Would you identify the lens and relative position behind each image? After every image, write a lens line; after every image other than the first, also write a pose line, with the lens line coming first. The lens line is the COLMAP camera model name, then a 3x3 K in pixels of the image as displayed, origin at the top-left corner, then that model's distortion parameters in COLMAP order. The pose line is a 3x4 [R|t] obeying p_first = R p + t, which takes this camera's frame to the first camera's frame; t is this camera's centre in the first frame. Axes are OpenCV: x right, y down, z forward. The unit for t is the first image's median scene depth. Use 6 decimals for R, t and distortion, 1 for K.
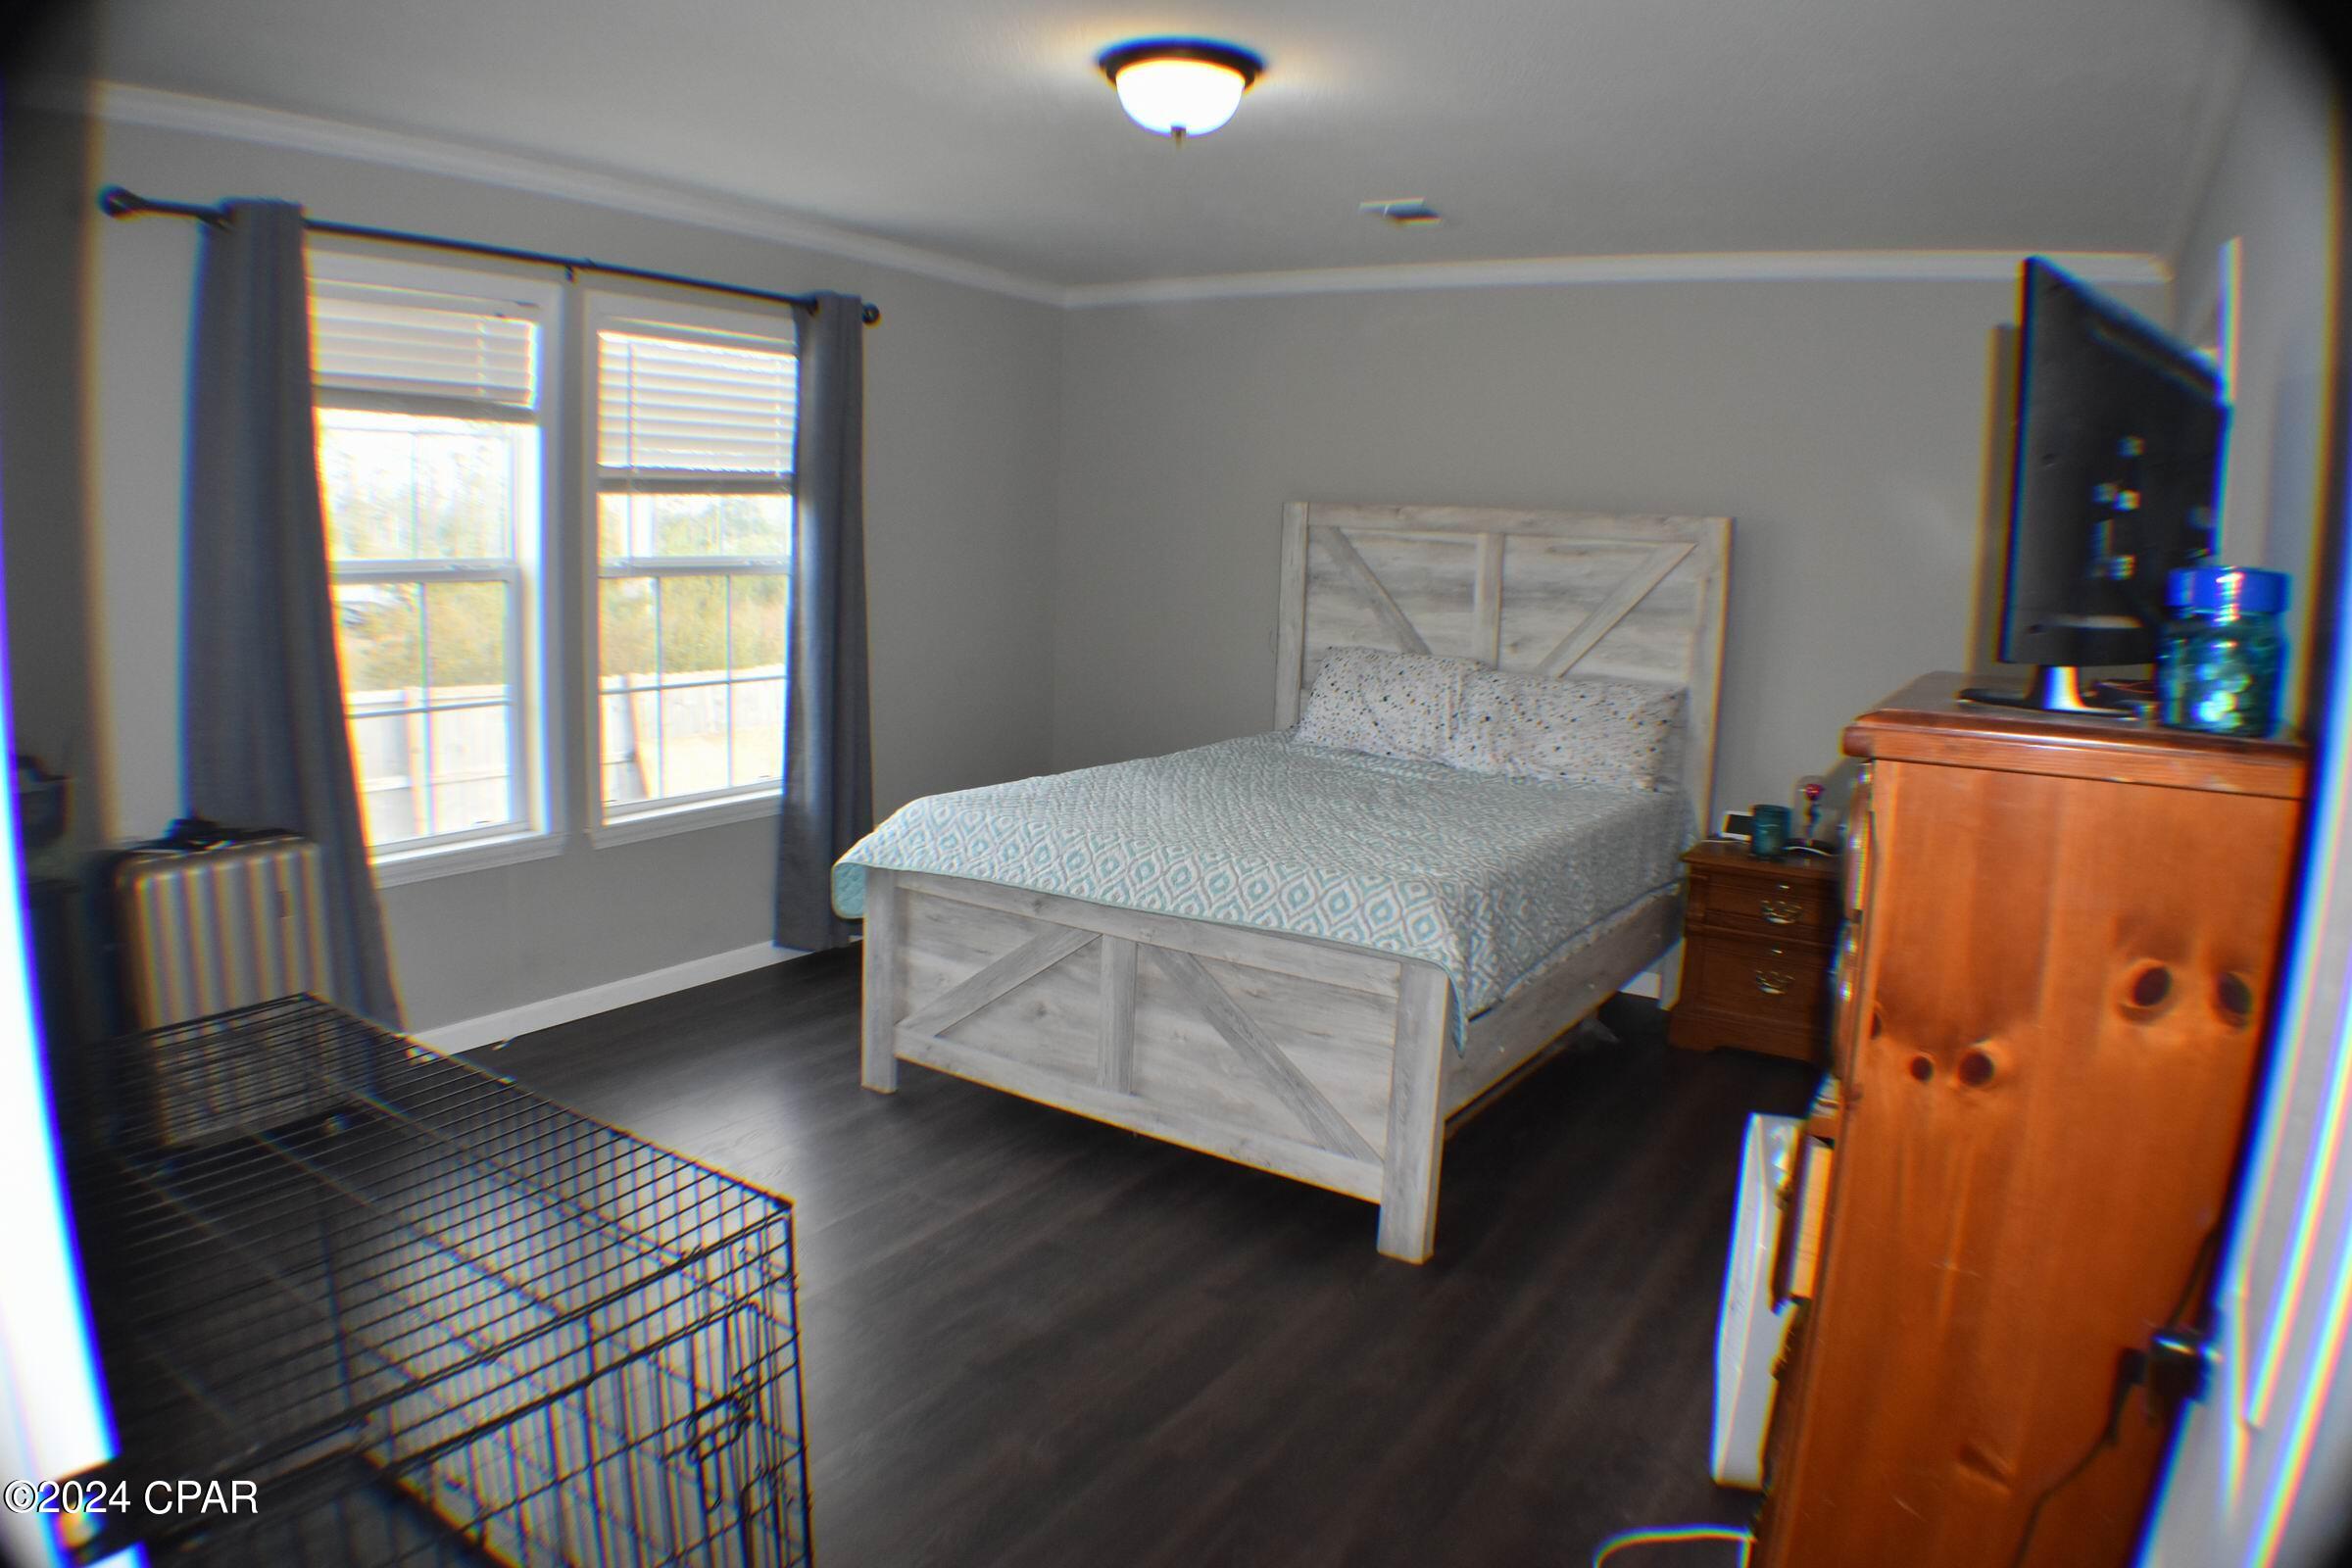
lens RADIAL K [[1473.8, 0, 1189.7], [0, 1473.8, 796.2], [0, 0, 1]] dist [-0.180595, 0.033429]
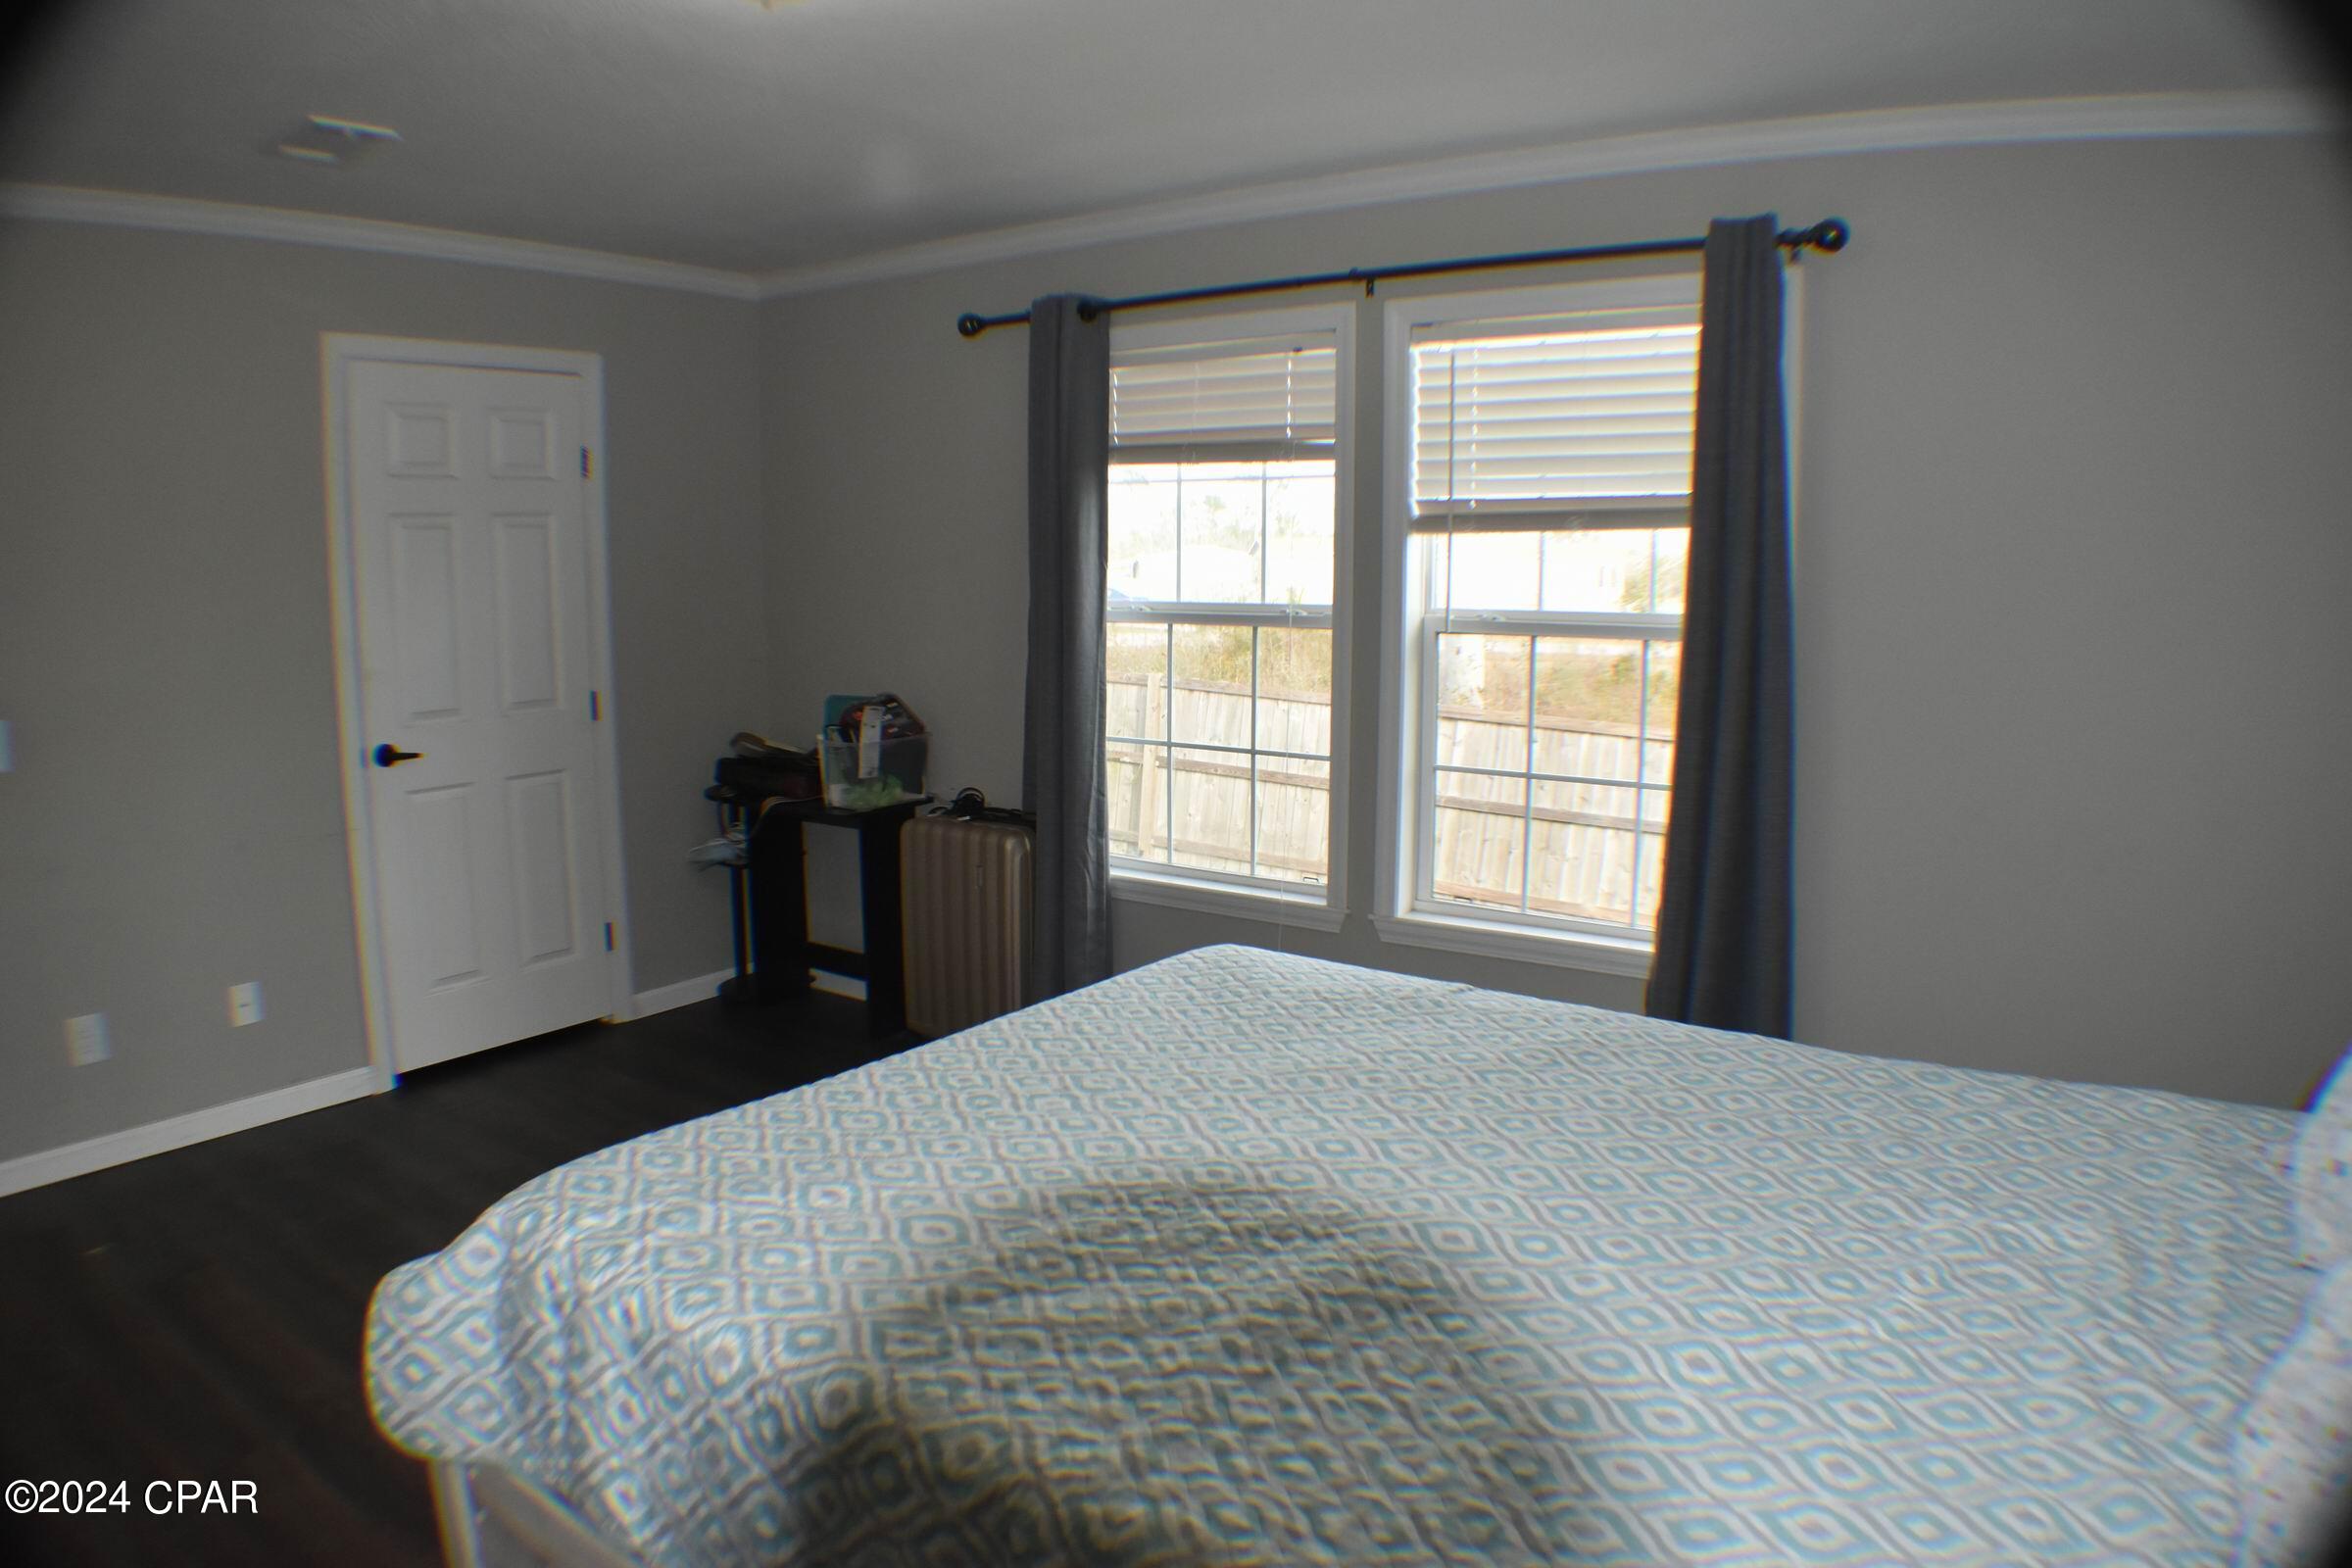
lens RADIAL K [[1473.8, 0, 1189.7], [0, 1473.8, 796.2], [0, 0, 1]] dist [-0.180595, 0.033429]
pose [[-0.039774, 0.118245, -0.992188, 0.510206], [-0.176593, 0.976511, 0.123455, -0.150828], [0.983480, 0.180123, -0.017959, 0.960725]]
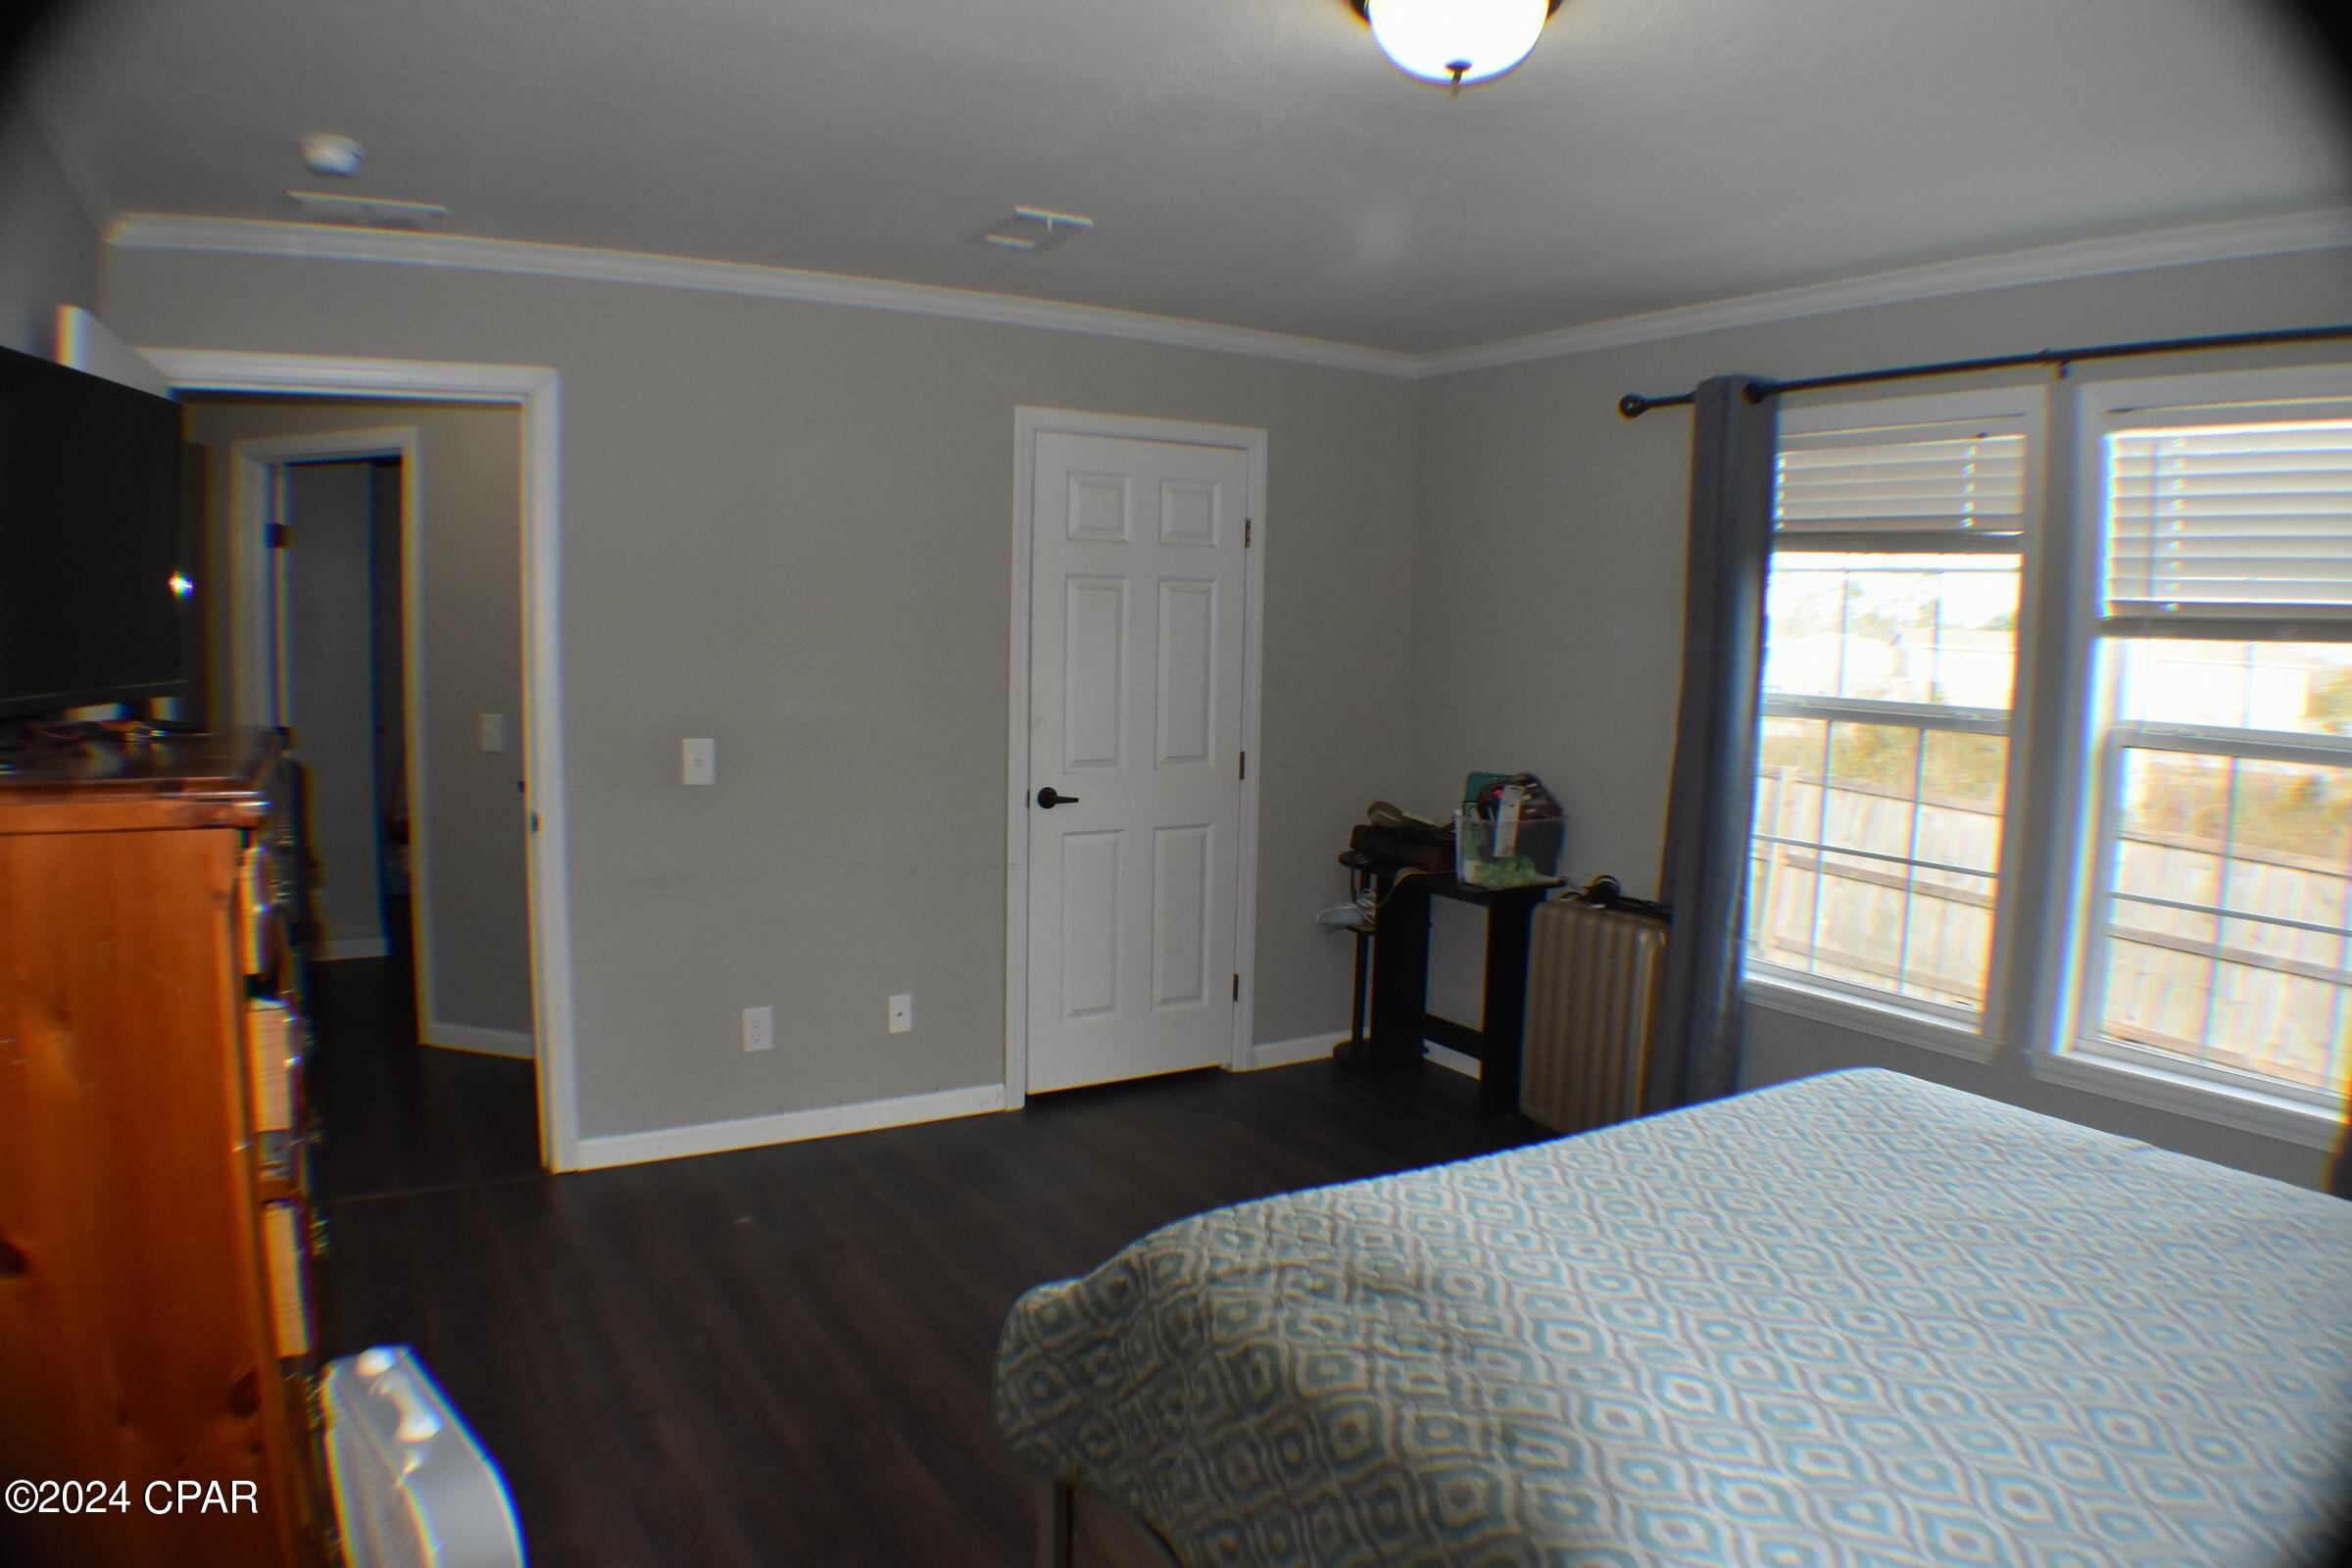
lens RADIAL K [[1473.8, 0, 1189.7], [0, 1473.8, 796.2], [0, 0, 1]] dist [-0.180595, 0.033429]
pose [[-0.441123, 0.051429, -0.895972, 0.510637], [-0.197230, 0.968394, 0.152691, -0.150800], [0.875506, 0.244068, -0.417037, 0.941226]]
